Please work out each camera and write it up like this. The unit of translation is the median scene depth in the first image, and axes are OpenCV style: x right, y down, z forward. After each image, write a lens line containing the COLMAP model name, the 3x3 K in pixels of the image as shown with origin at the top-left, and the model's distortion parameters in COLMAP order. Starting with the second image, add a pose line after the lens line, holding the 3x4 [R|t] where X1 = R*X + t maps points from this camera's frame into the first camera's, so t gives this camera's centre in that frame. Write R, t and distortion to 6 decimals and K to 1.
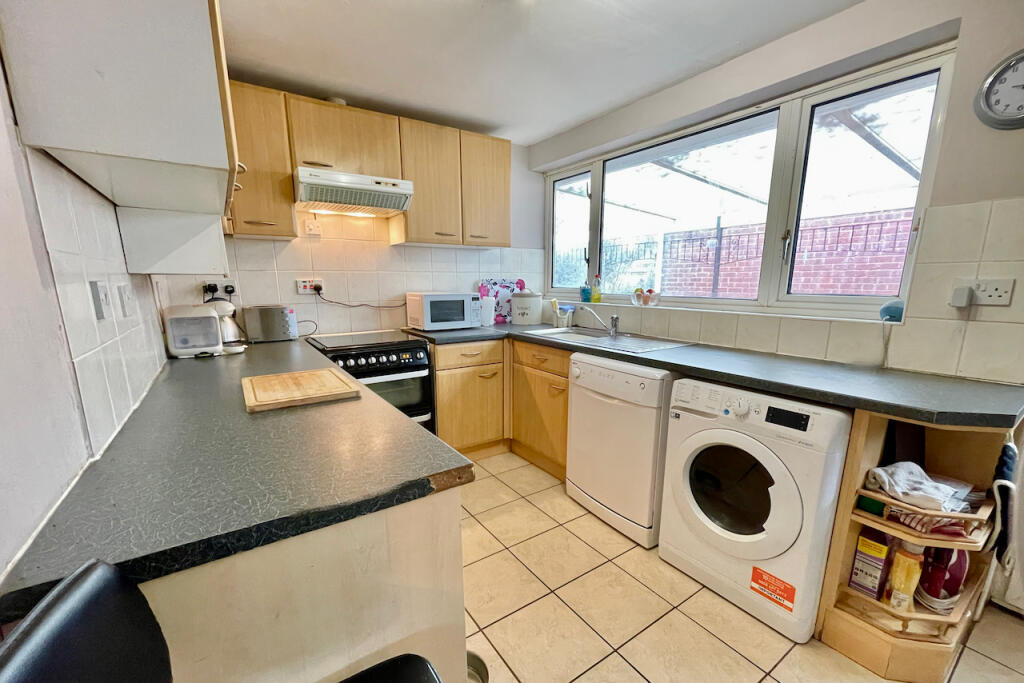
lens RADIAL K [[416.8, 0, 532.9], [0, 416.8, 360.8], [0, 0, 1]] dist [-0.004547, -0.000127]
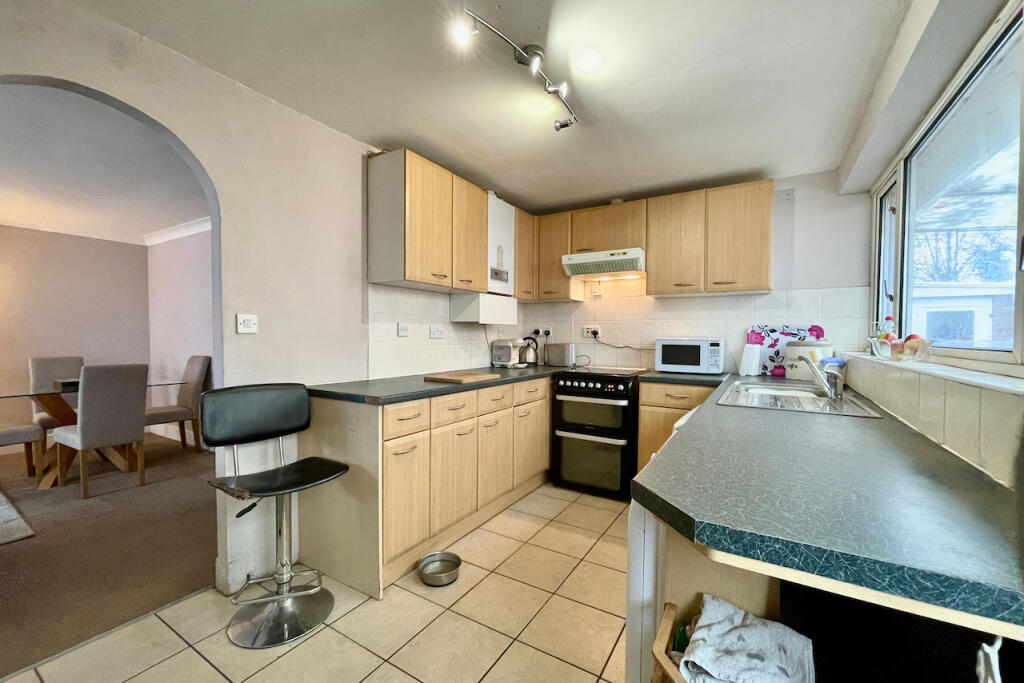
lens RADIAL K [[416.8, 0, 515.1], [0, 416.8, 345.5], [0, 0, 1]] dist [-0.004547, -0.000127]
pose [[0.385744, 0.027025, -0.922210, 0.649862], [-0.180502, 0.982465, -0.046710, -0.019080], [0.904777, 0.184479, 0.383858, 0.223258]]
